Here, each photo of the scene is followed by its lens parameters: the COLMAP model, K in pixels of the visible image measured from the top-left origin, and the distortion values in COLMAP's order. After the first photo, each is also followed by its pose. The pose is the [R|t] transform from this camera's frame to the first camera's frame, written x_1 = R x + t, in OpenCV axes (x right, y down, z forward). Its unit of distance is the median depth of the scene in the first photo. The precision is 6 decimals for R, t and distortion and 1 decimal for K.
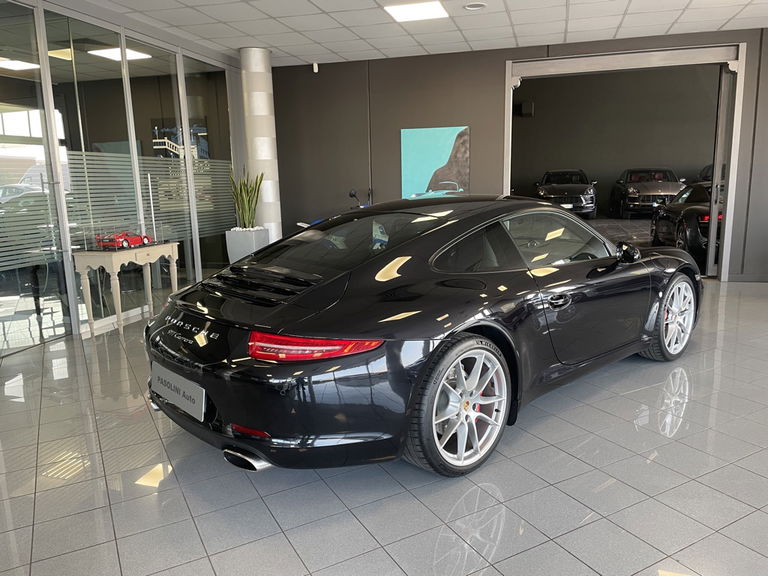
lens RADIAL K [[601.7, 0, 384.0], [0, 601.7, 288.0], [0, 0, 1]] dist [0.149286, -0.129150]
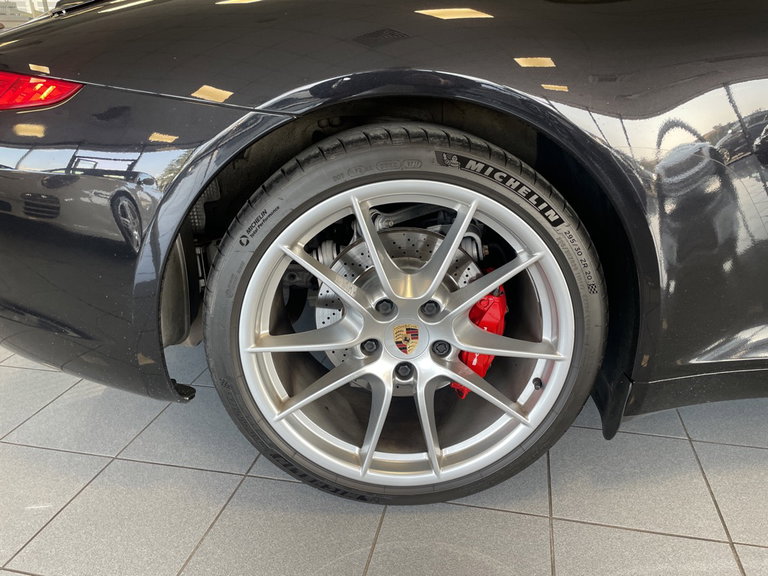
lens RADIAL K [[601.7, 0, 384.0], [0, 601.7, 288.0], [0, 0, 1]] dist [0.149286, -0.129150]
pose [[0.746323, 0.277467, -0.604991, 0.120423], [-0.118689, 0.949875, 0.289225, 0.024259], [0.654916, -0.144050, 0.741846, 0.268663]]
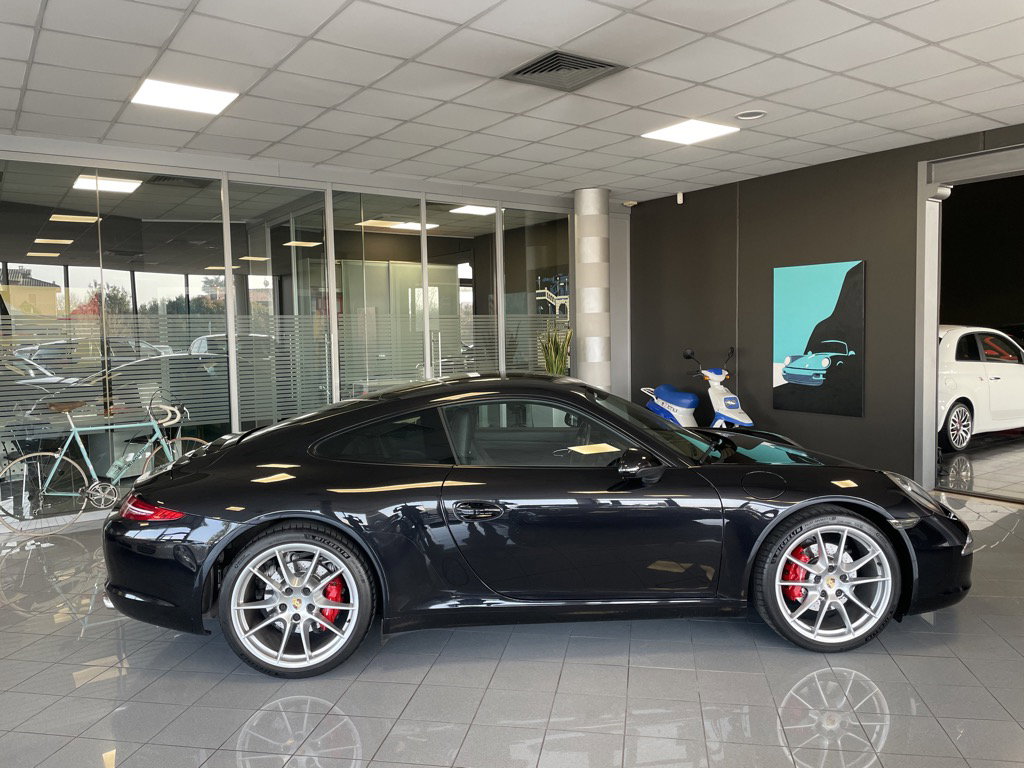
lens RADIAL K [[802.3, 0, 512.0], [0, 802.3, 384.0], [0, 0, 1]] dist [0.149286, -0.129150]
pose [[0.778911, 0.050621, -0.625088, 0.423816], [-0.108487, 0.992586, -0.054802, -0.039304], [0.617679, 0.110500, 0.778628, 0.069097]]
